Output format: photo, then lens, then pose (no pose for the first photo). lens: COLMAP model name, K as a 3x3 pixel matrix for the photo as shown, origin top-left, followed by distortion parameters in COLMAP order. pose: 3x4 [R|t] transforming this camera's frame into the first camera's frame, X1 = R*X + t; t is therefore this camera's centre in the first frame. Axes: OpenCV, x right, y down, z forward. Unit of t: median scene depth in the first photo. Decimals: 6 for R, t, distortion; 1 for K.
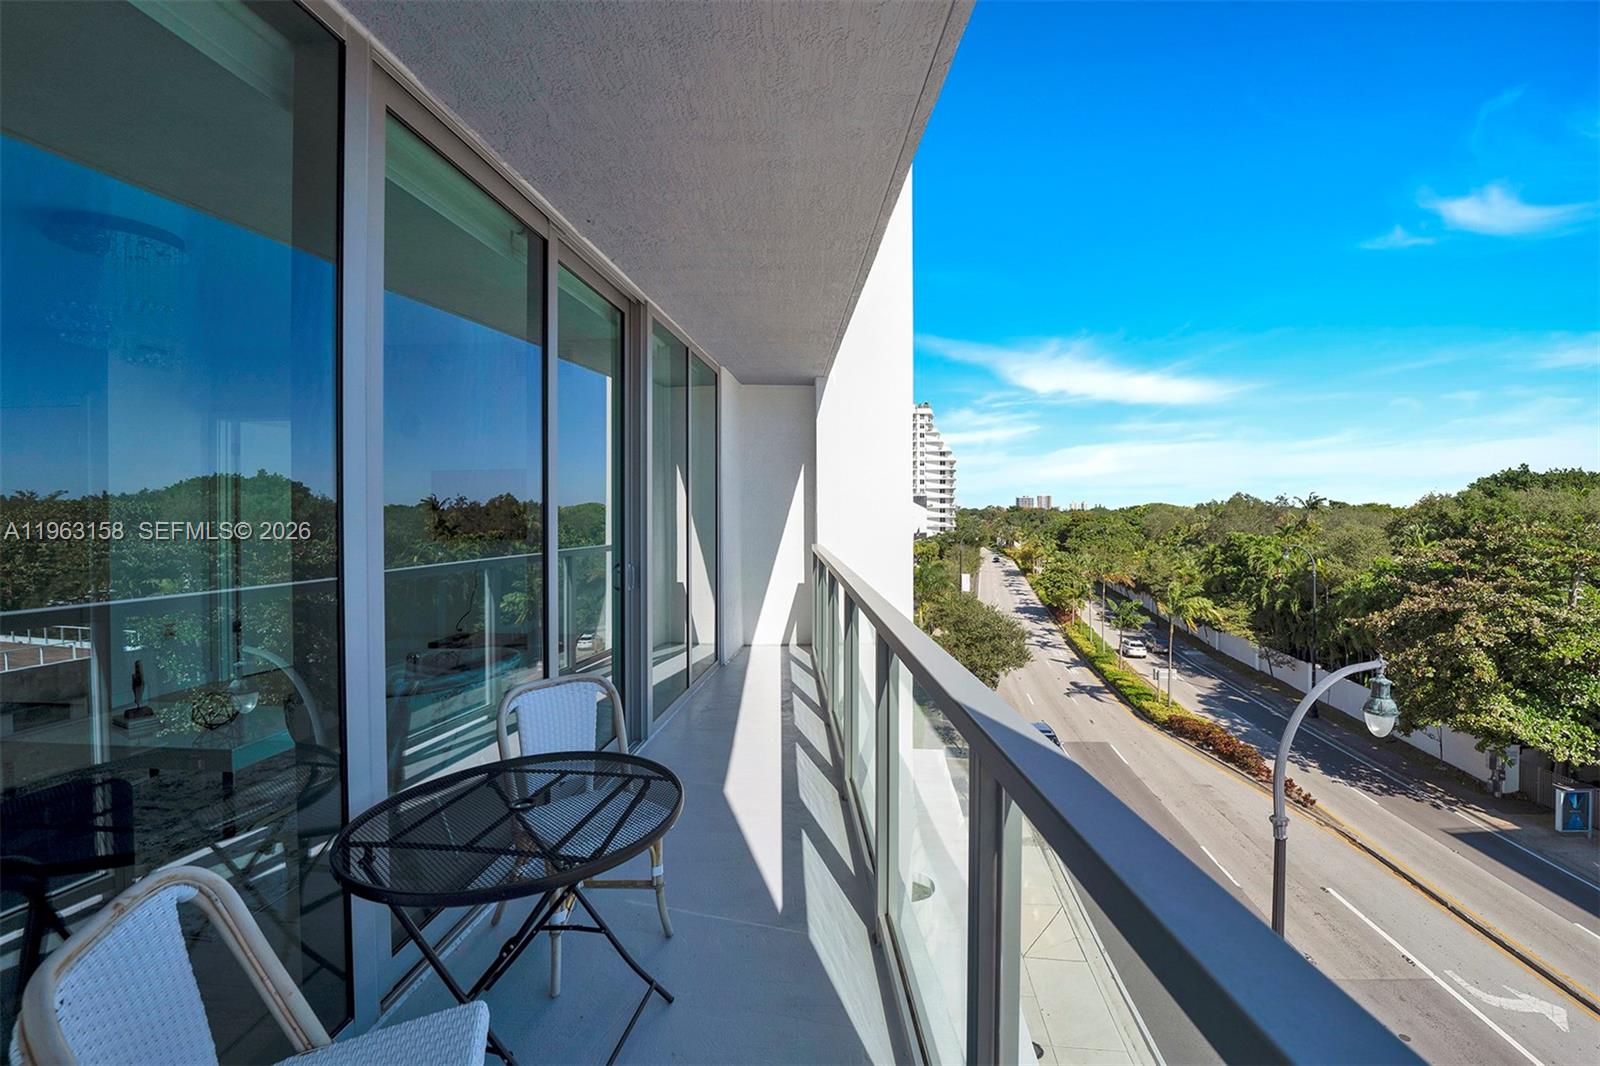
lens RADIAL K [[666.2, 0, 829.4], [0, 666.2, 545.7], [0, 0, 1]] dist [-0.000666, -0.000154]
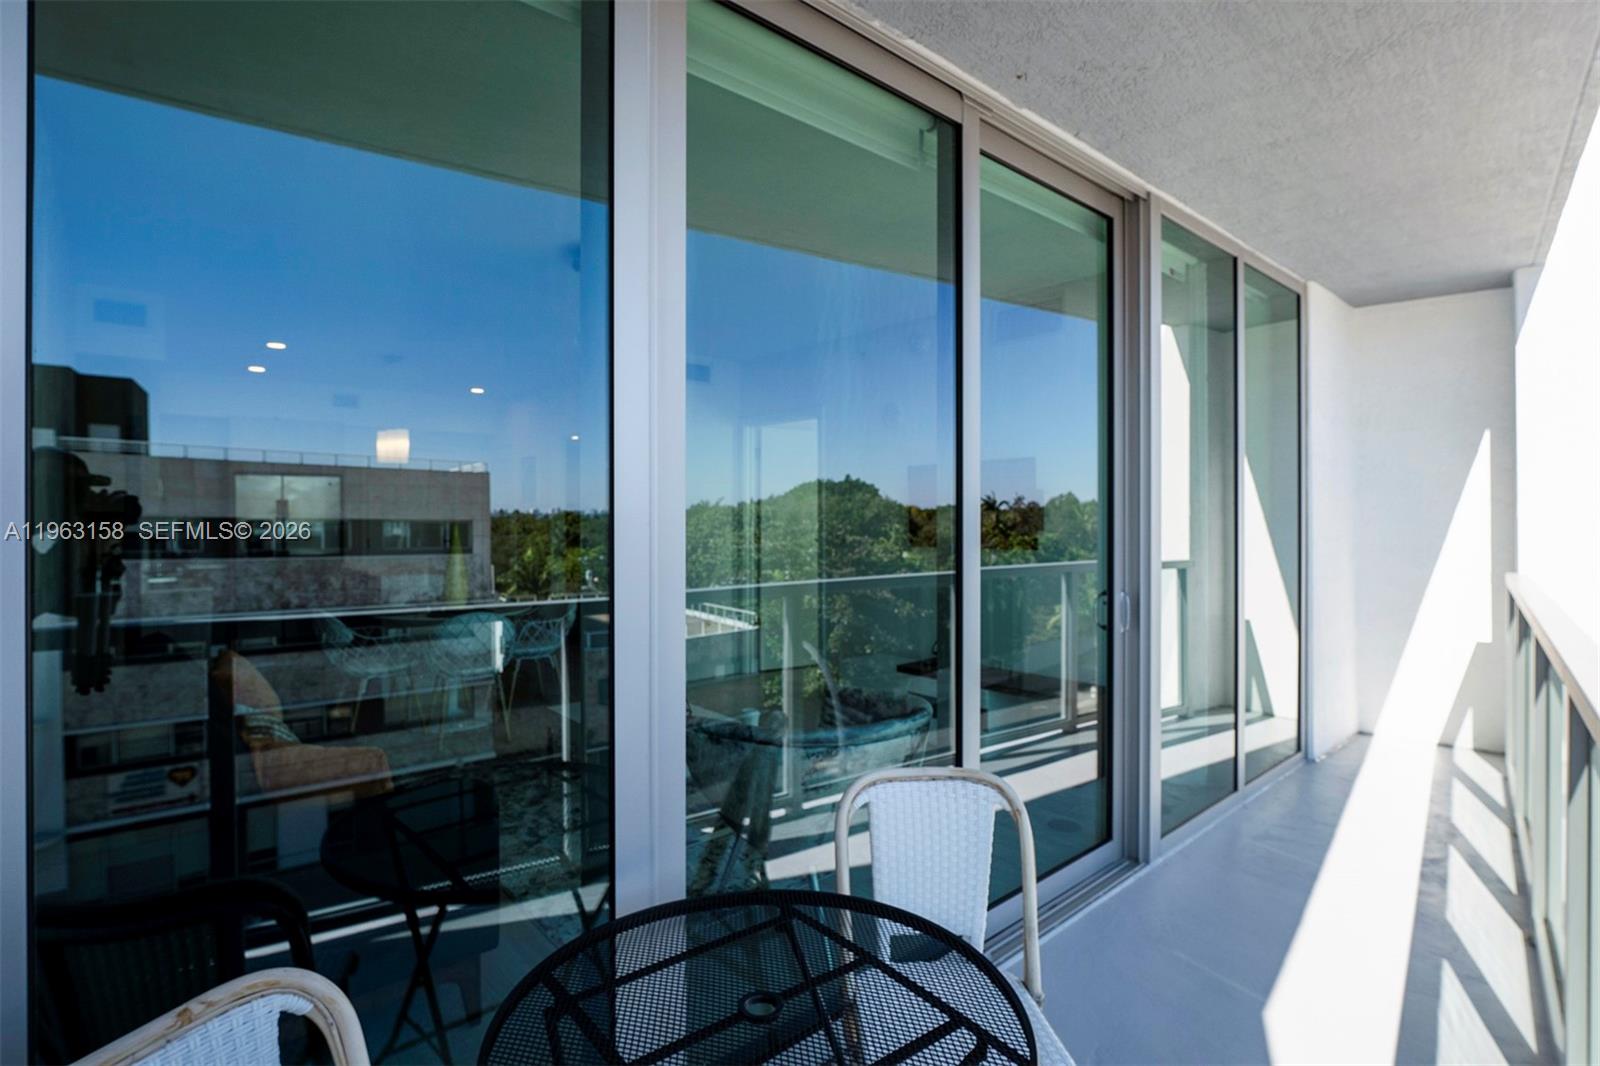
lens RADIAL K [[766.9, 0, 800.6], [0, 766.9, 512.6], [0, 0, 1]] dist [-0.011950, -0.000574]
pose [[0.699585, 0.002067, -0.714546, 0.019291], [-0.038890, 0.998624, -0.035186, -0.011404], [0.713490, 0.052404, 0.698703, 0.210451]]
